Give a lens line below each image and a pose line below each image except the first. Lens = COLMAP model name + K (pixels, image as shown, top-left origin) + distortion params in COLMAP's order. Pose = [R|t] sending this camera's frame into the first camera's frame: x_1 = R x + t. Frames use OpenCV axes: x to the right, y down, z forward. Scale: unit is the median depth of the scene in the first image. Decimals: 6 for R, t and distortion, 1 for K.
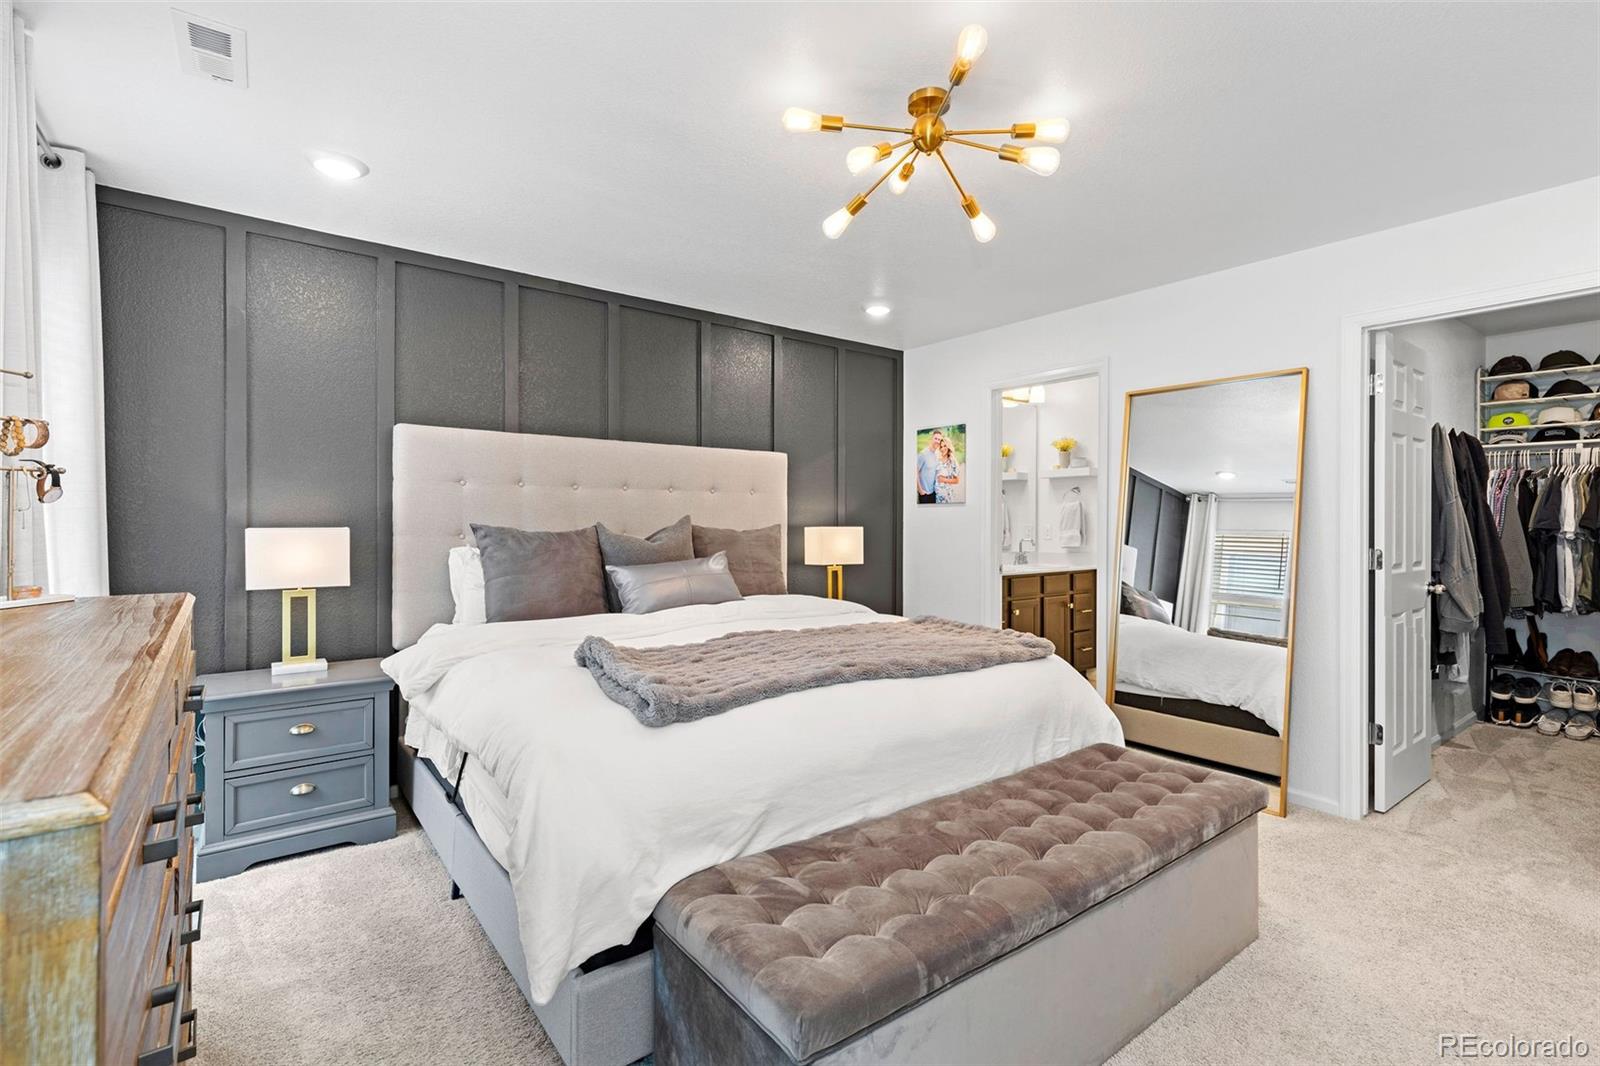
lens RADIAL K [[725.7, 0, 802.5], [0, 725.7, 524.4], [0, 0, 1]] dist [0.001872, -0.000130]
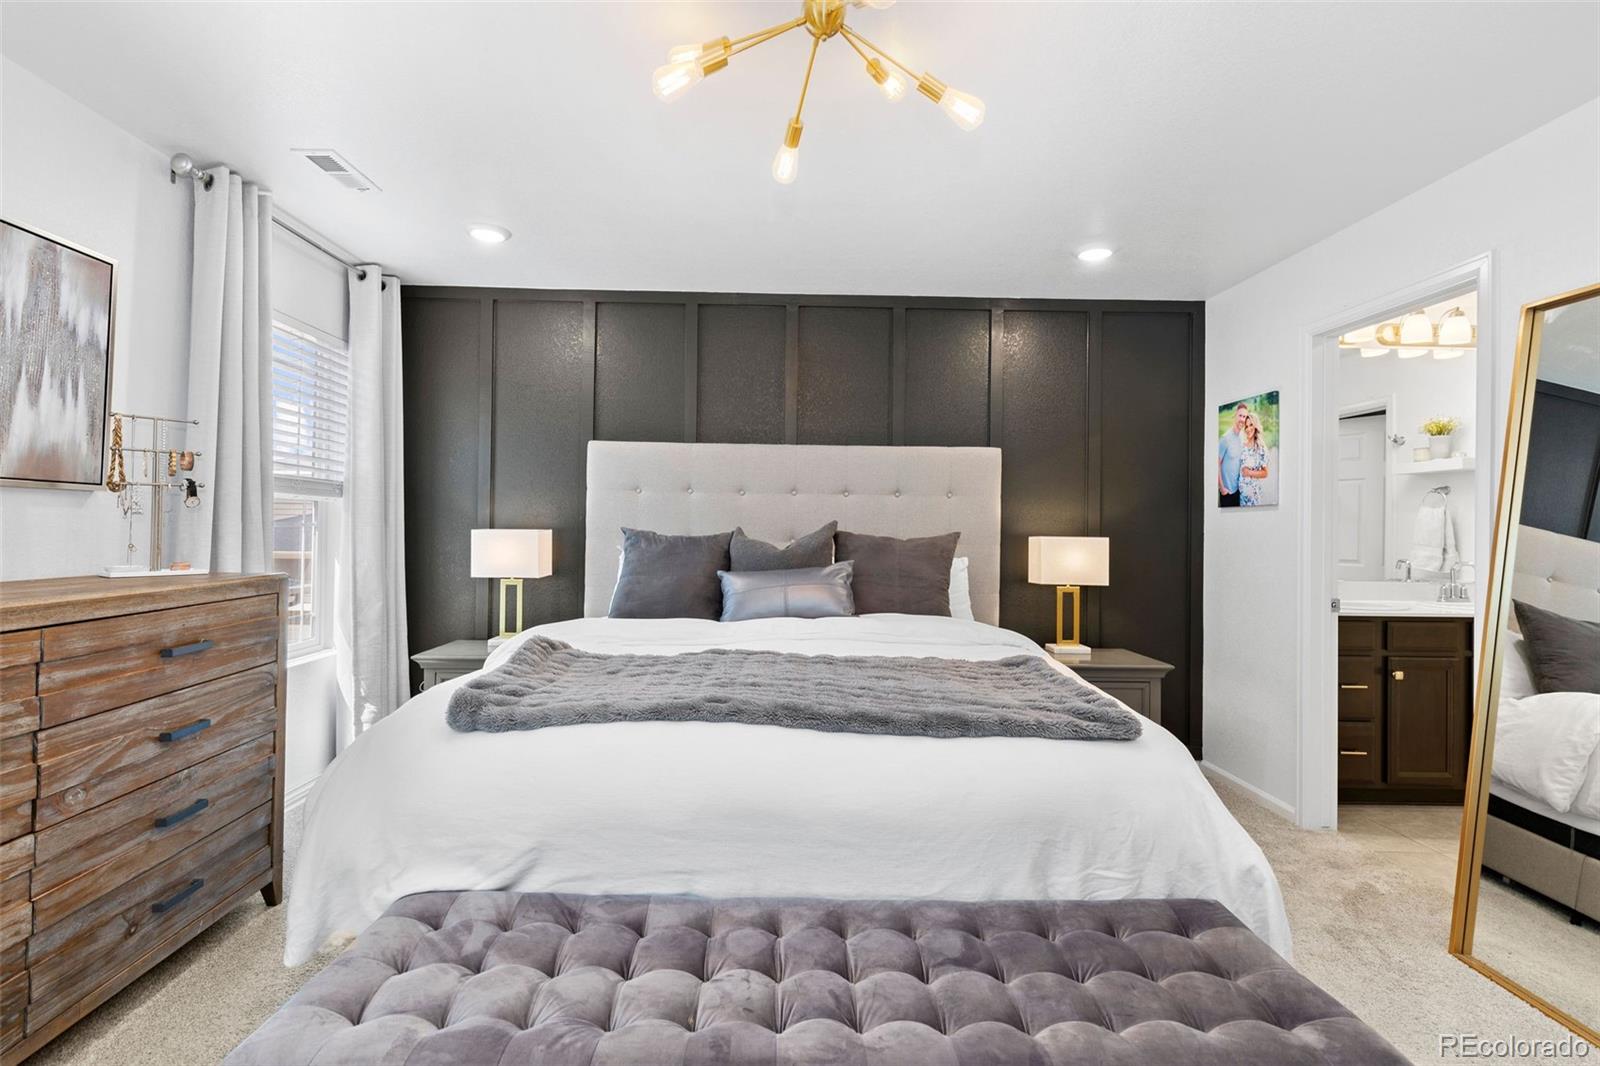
lens RADIAL K [[738.4, 0, 788.0], [0, 738.4, 518.3], [0, 0, 1]] dist [0.002191, -0.000020]
pose [[0.805253, 0.000113, -0.592931, 0.284603], [-0.012999, 0.999763, -0.017462, 0.001234], [0.592788, 0.021769, 0.805064, 0.172619]]
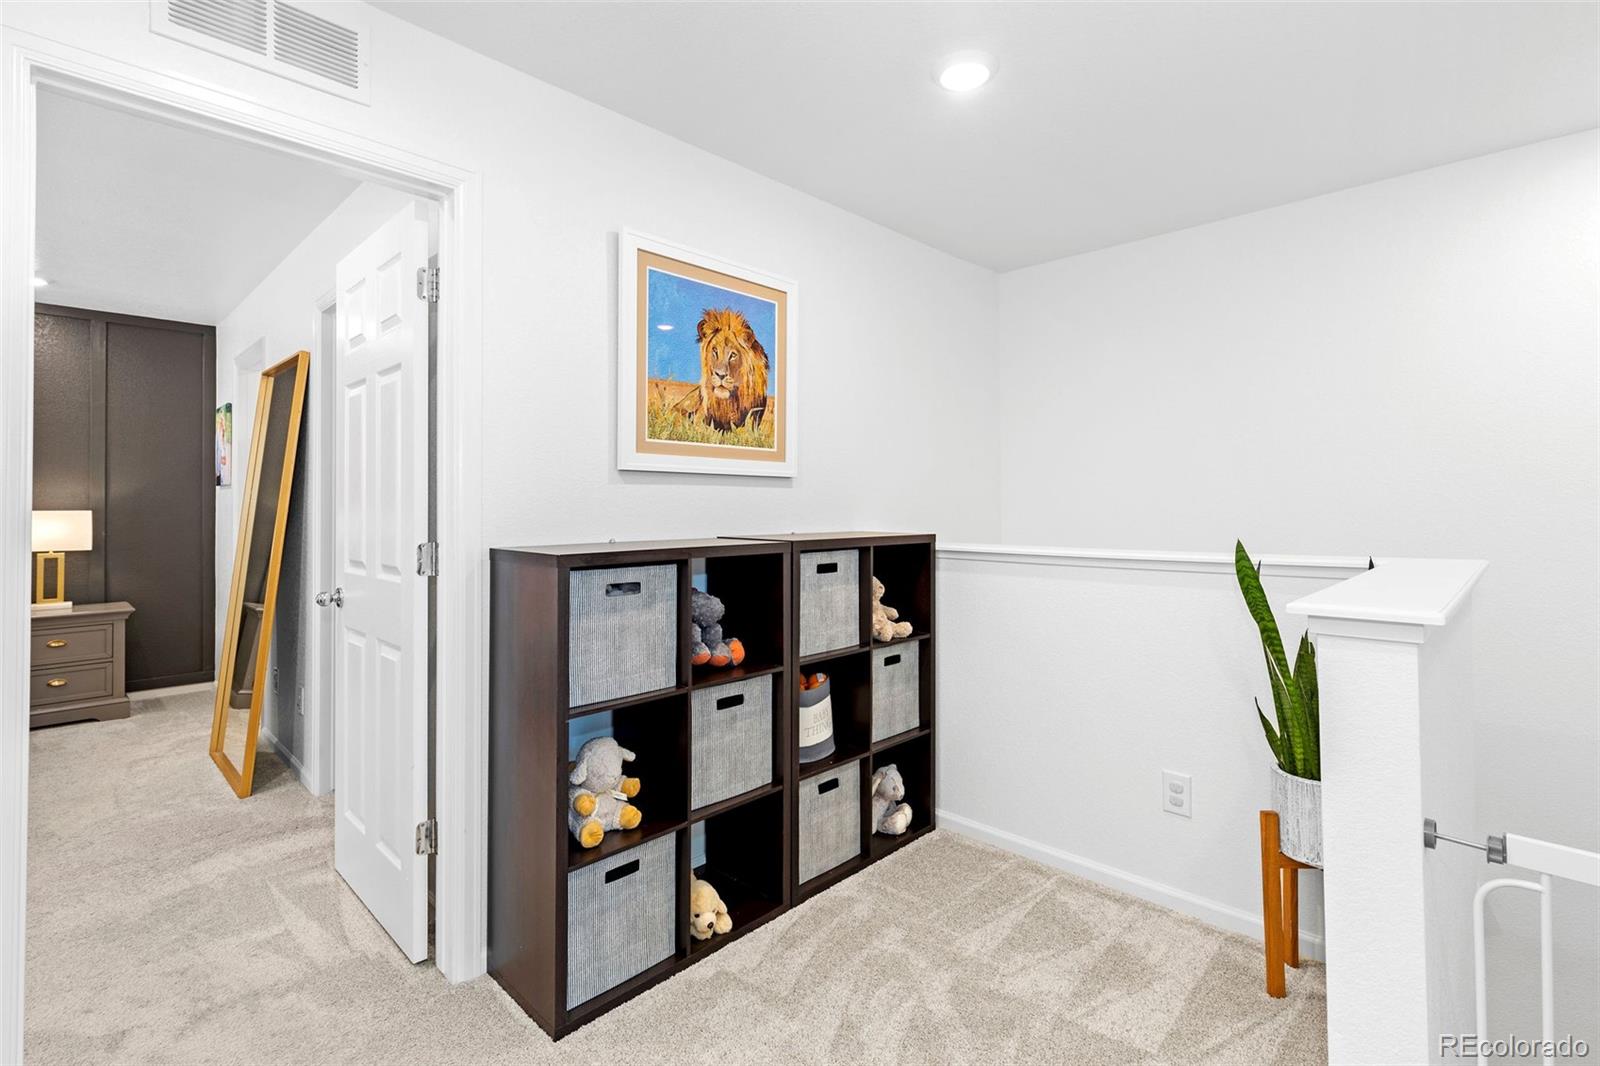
lens RADIAL K [[740.7, 0, 799.8], [0, 740.7, 502.3], [0, 0, 1]] dist [0.000131, 0.000320]
pose [[0.989481, -0.003446, 0.144624, 0.884060], [0.005053, 0.999929, -0.010747, 0.007691], [-0.144576, 0.011365, 0.989428, -0.083446]]
